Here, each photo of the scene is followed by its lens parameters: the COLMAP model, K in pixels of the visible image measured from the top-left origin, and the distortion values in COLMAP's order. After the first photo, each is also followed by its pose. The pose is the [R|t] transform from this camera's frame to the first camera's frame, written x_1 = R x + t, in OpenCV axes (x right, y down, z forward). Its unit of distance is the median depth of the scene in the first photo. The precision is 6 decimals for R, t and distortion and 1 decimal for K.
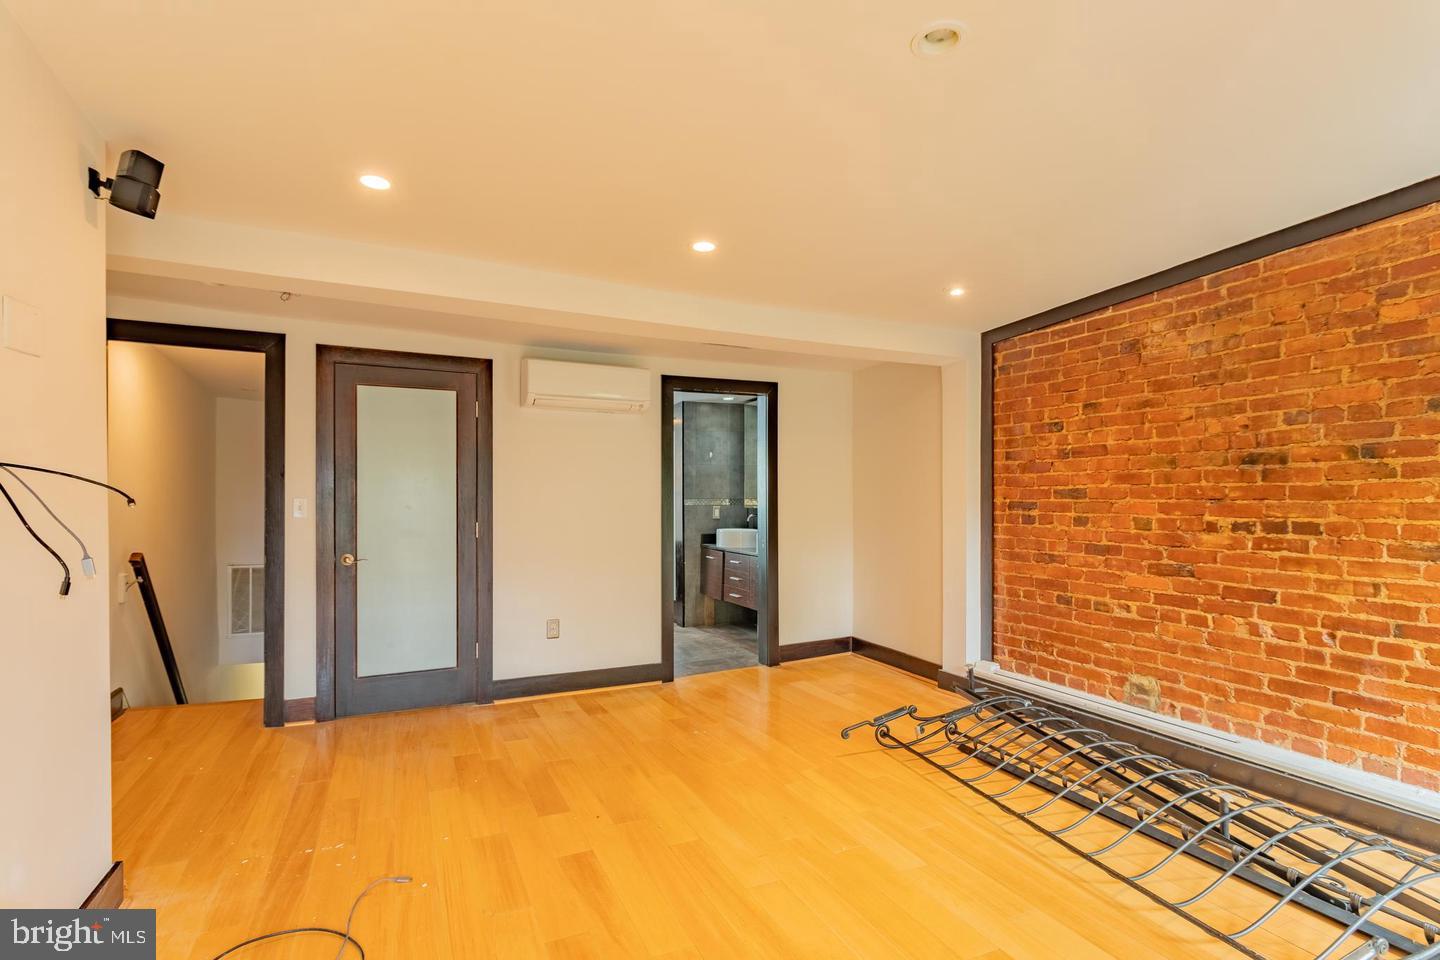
lens RADIAL K [[679.1, 0, 723.2], [0, 679.1, 493.8], [0, 0, 1]] dist [-0.000618, -0.000413]
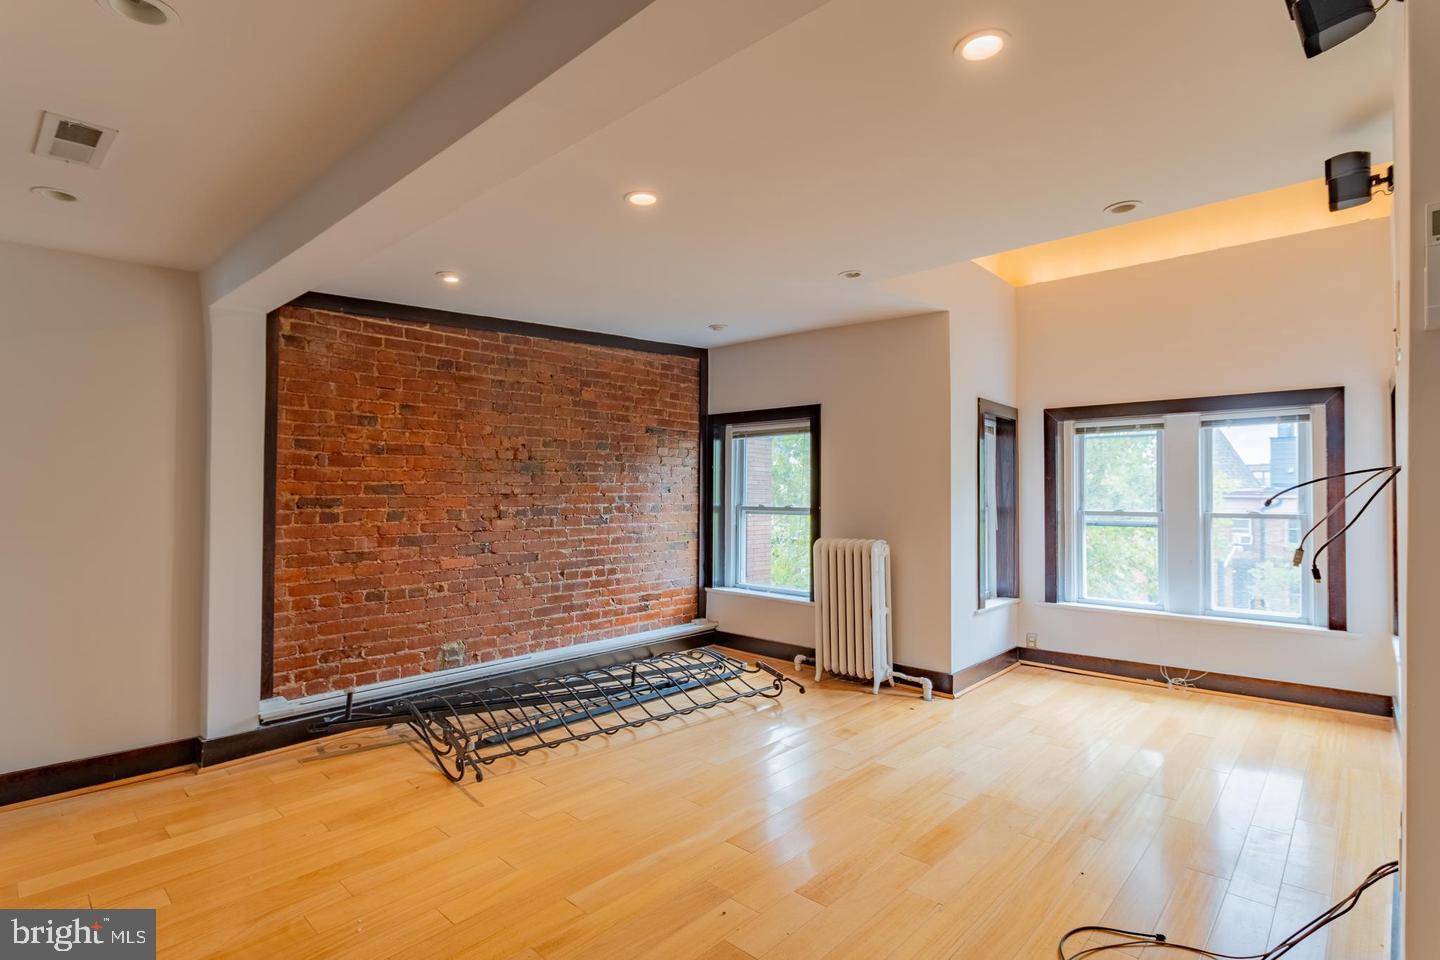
lens RADIAL K [[718.4, 0, 720.0], [0, 718.4, 480.0], [0, 0, 1]] dist [-0.000714, -0.000041]
pose [[-0.368441, 0.012233, 0.929571, -0.734269], [-0.006888, 0.999850, -0.015888, -0.000805], [-0.929626, -0.012256, -0.368302, 1.018653]]
